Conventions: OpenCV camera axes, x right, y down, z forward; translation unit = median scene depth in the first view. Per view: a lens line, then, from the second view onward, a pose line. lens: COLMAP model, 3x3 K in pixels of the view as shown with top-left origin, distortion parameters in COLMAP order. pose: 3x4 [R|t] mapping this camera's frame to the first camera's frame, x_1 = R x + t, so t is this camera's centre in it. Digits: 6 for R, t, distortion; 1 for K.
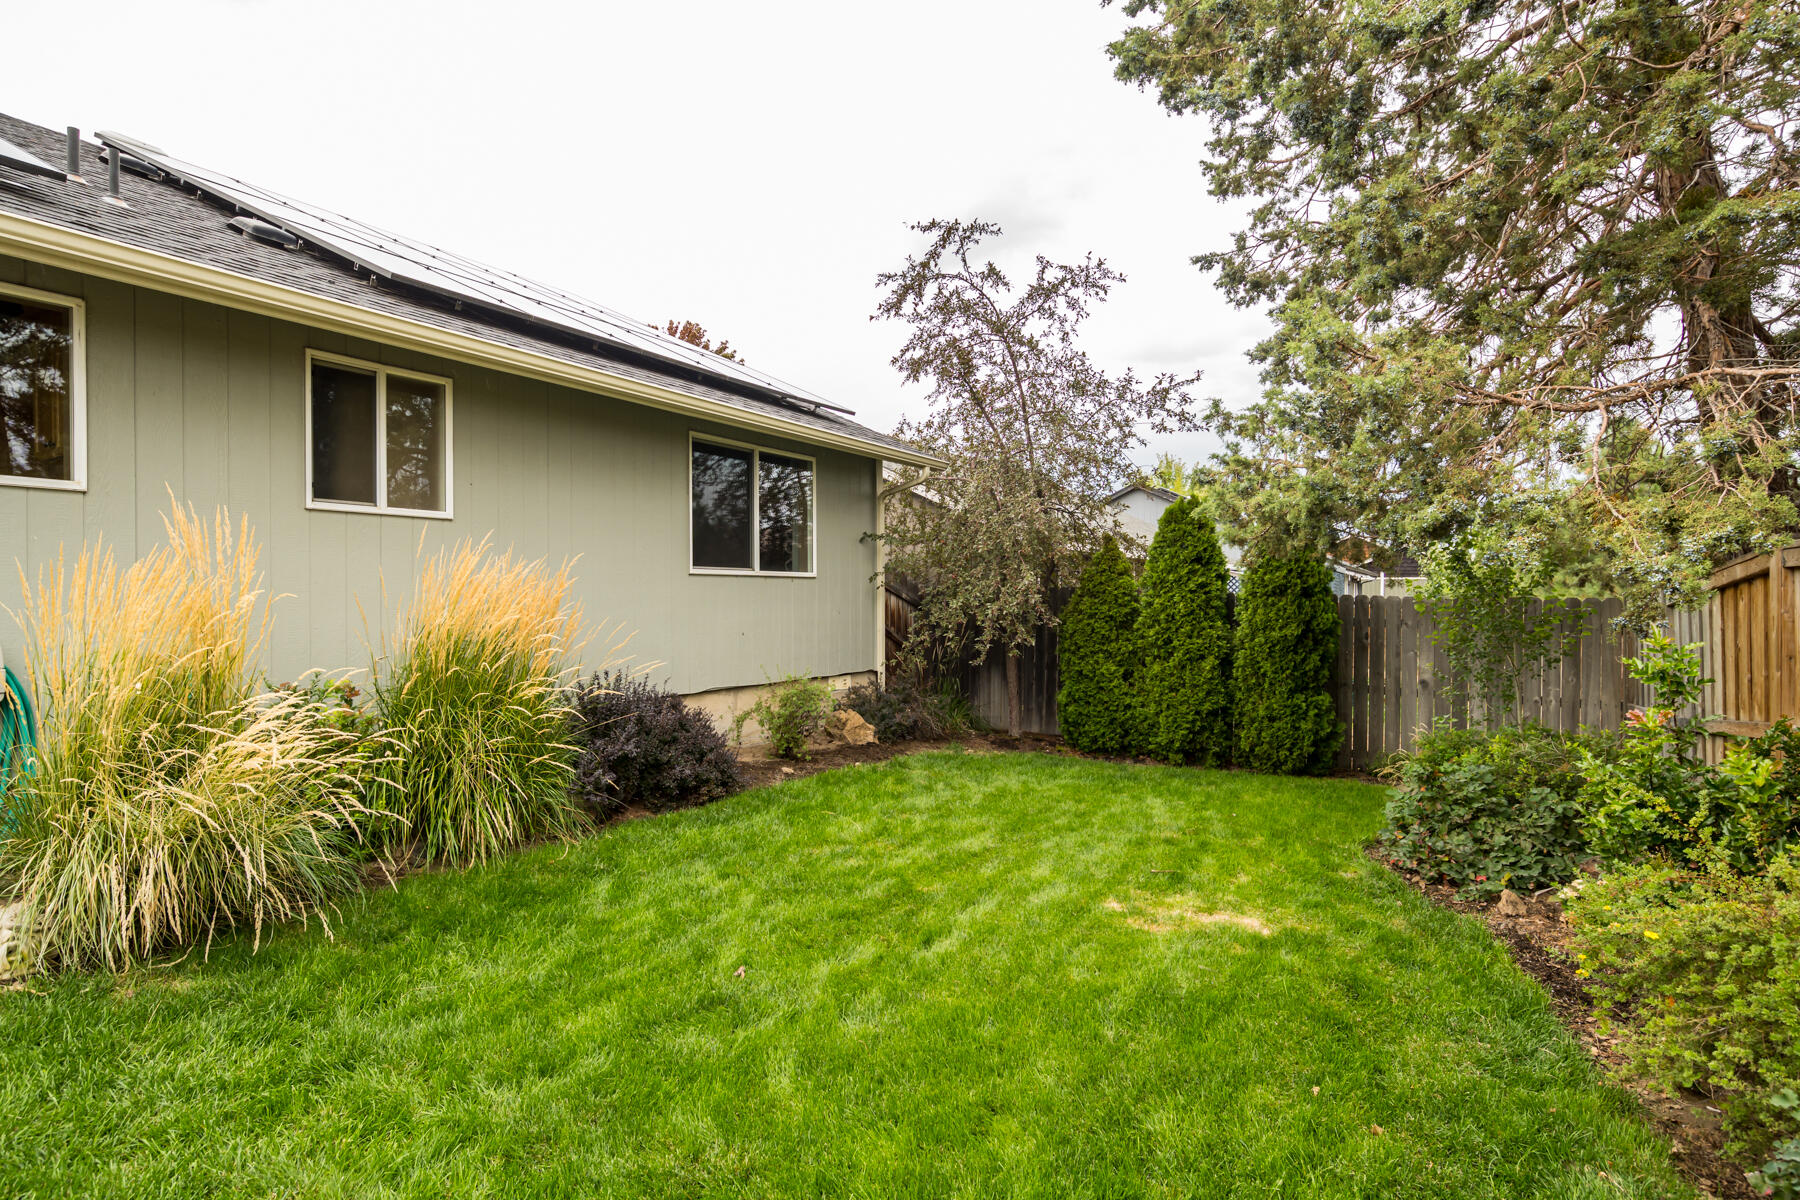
lens RADIAL K [[911.9, 0, 897.4], [0, 911.9, 603.2], [0, 0, 1]] dist [-0.016710, 0.007139]
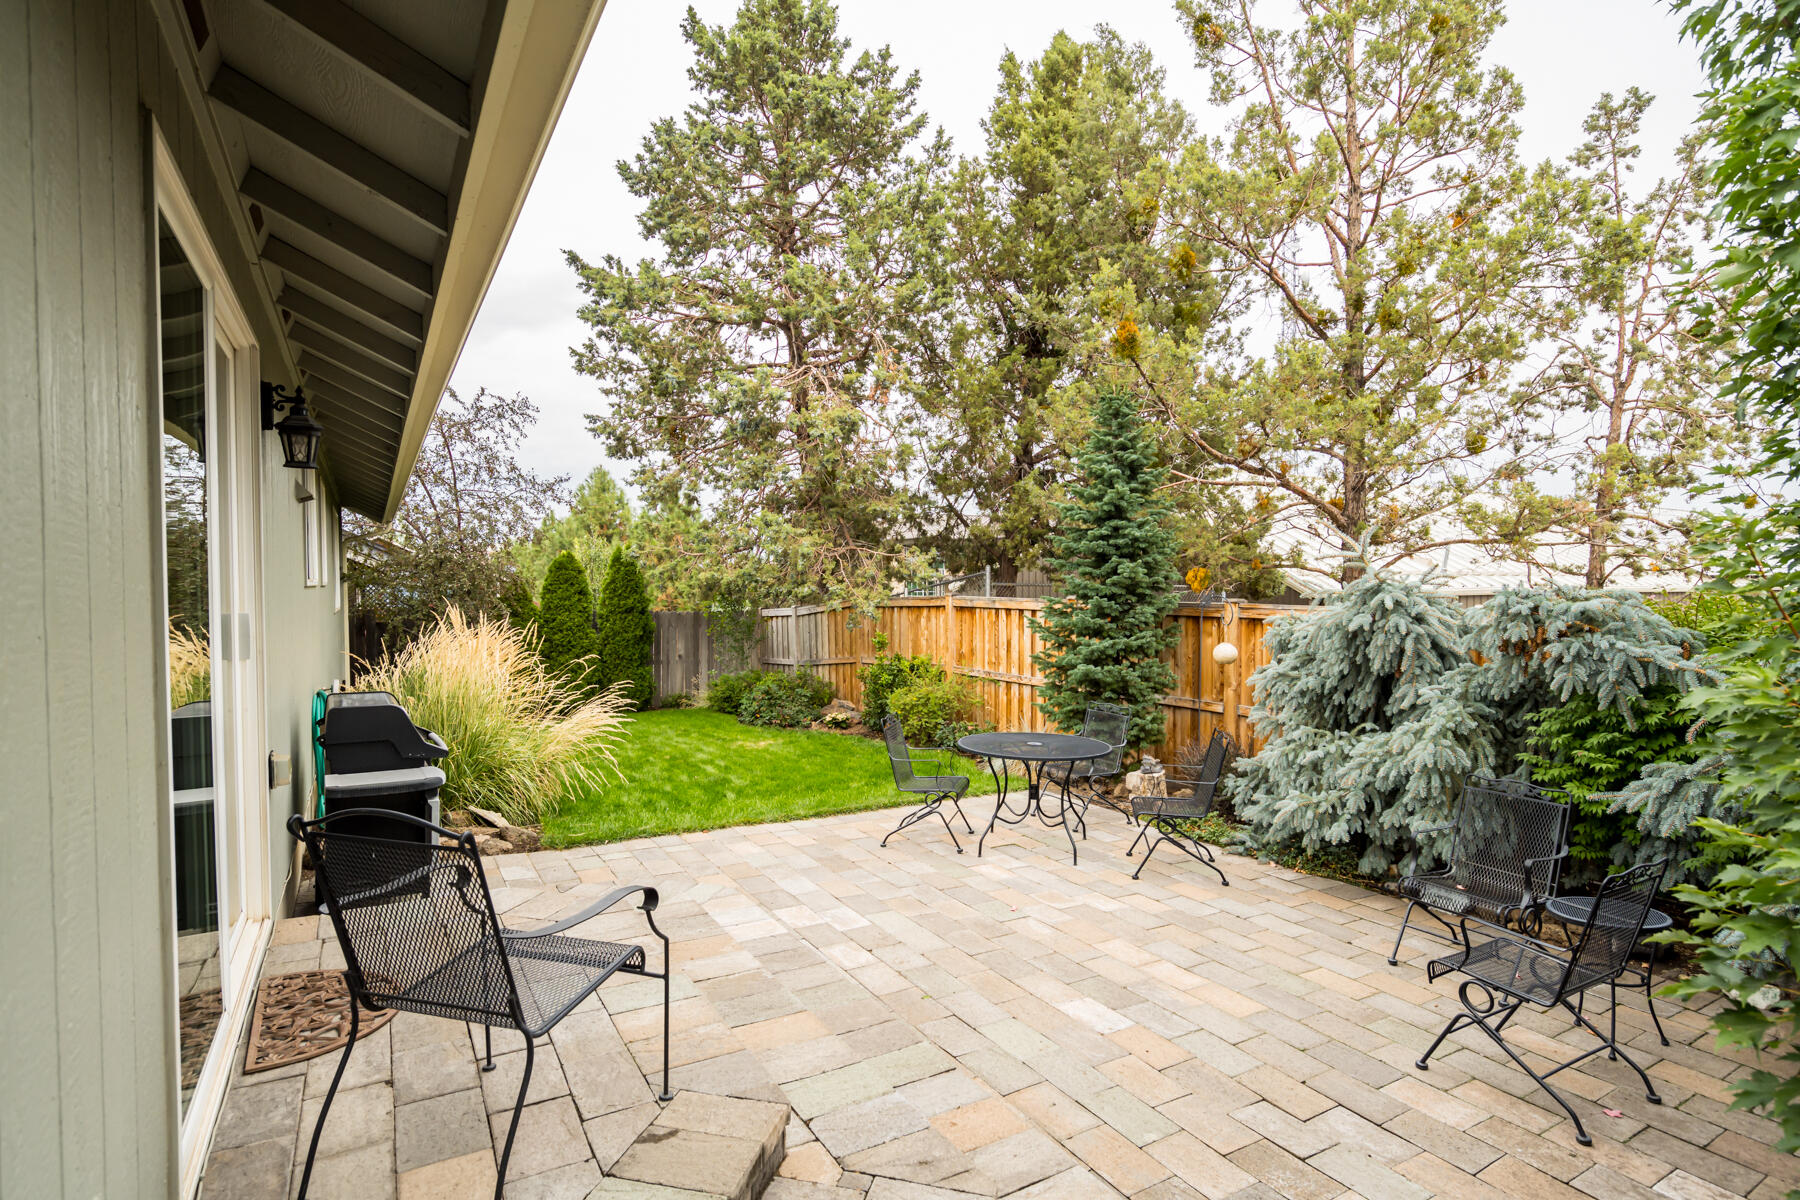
lens RADIAL K [[911.9, 0, 897.4], [0, 911.9, 603.2], [0, 0, 1]] dist [-0.016710, 0.007139]
pose [[0.470794, -0.019468, 0.882028, -0.888715], [0.006304, 0.999805, 0.018703, -0.055727], [-0.882221, -0.003245, 0.470825, -0.300597]]
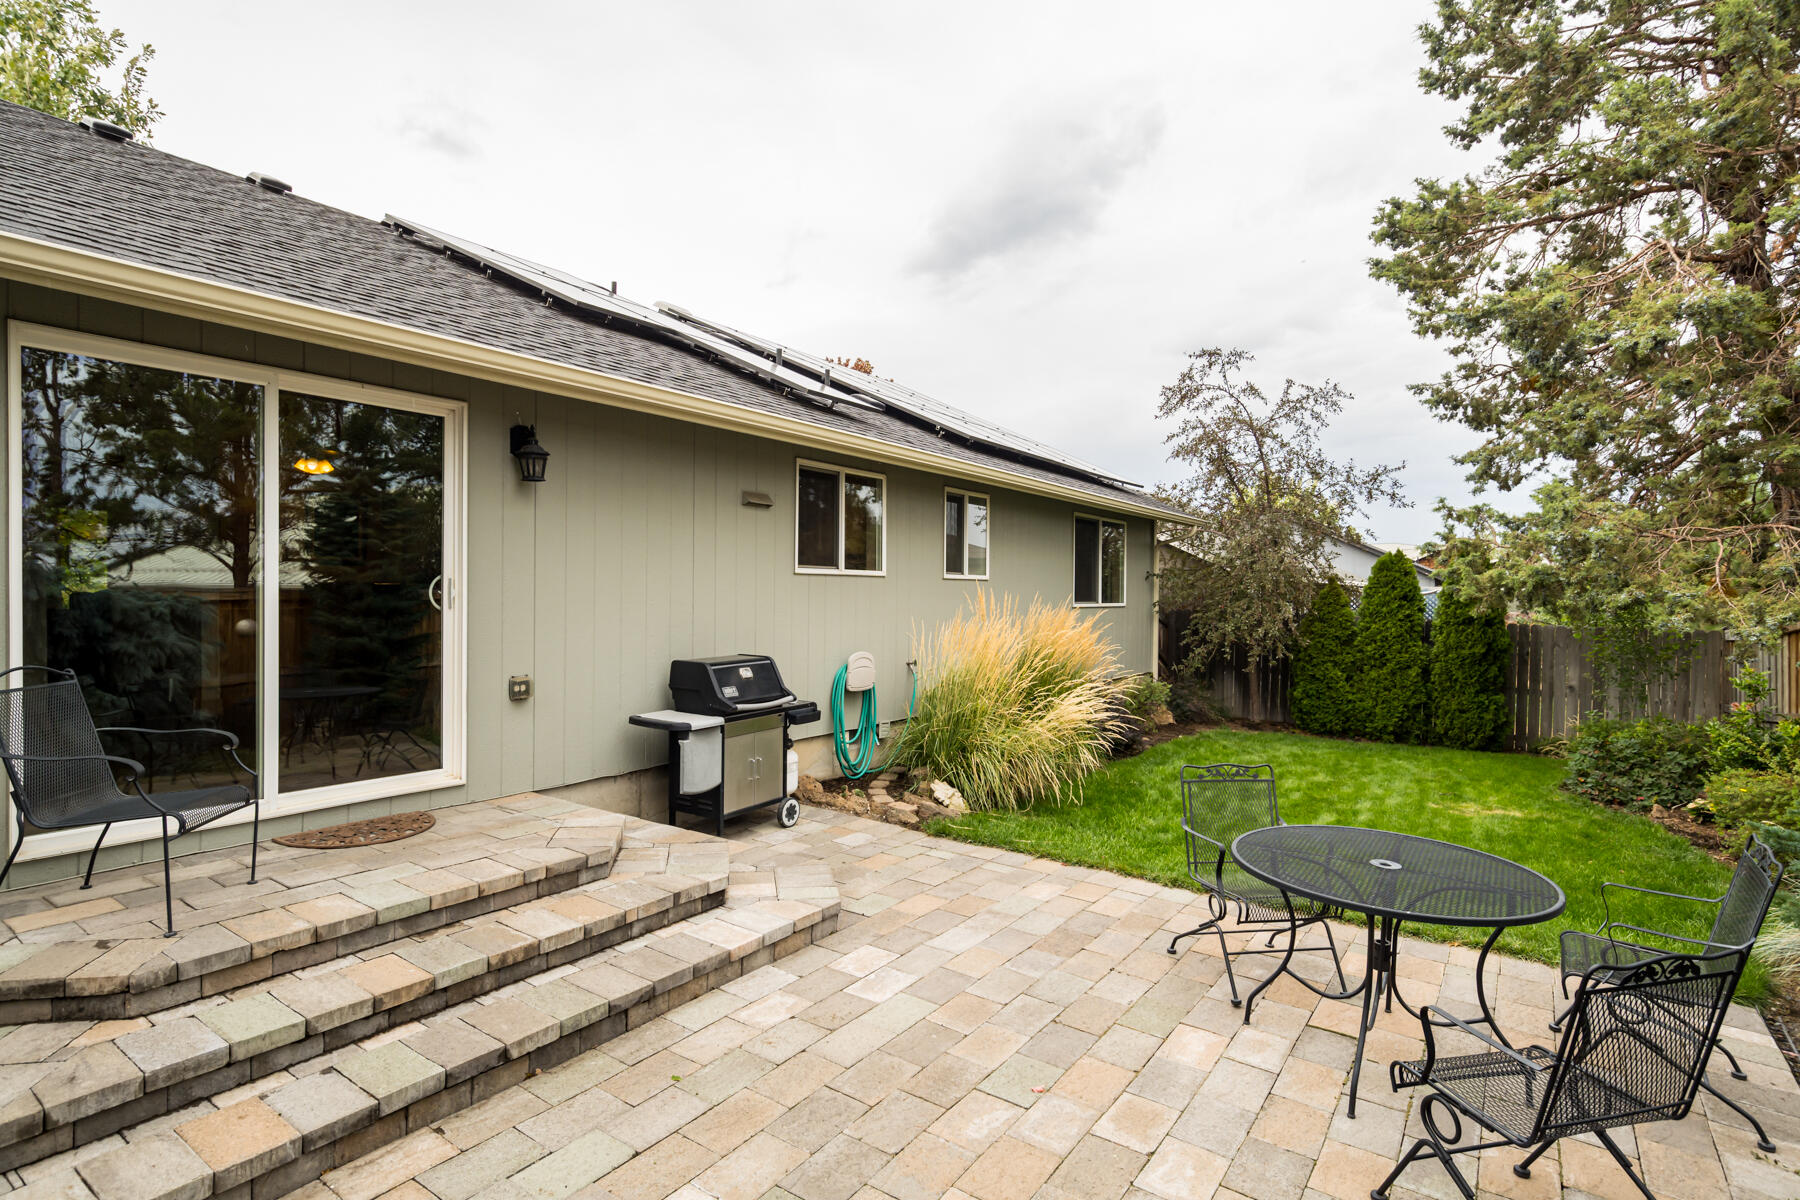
lens RADIAL K [[897.9, 0, 898.3], [0, 897.9, 608.1], [0, 0, 1]] dist [-0.013369, 0.001132]
pose [[0.997897, 0.010918, -0.063896, -0.372780], [-0.010328, 0.999901, 0.009551, -0.037781], [0.063994, -0.008871, 0.997911, -0.441940]]
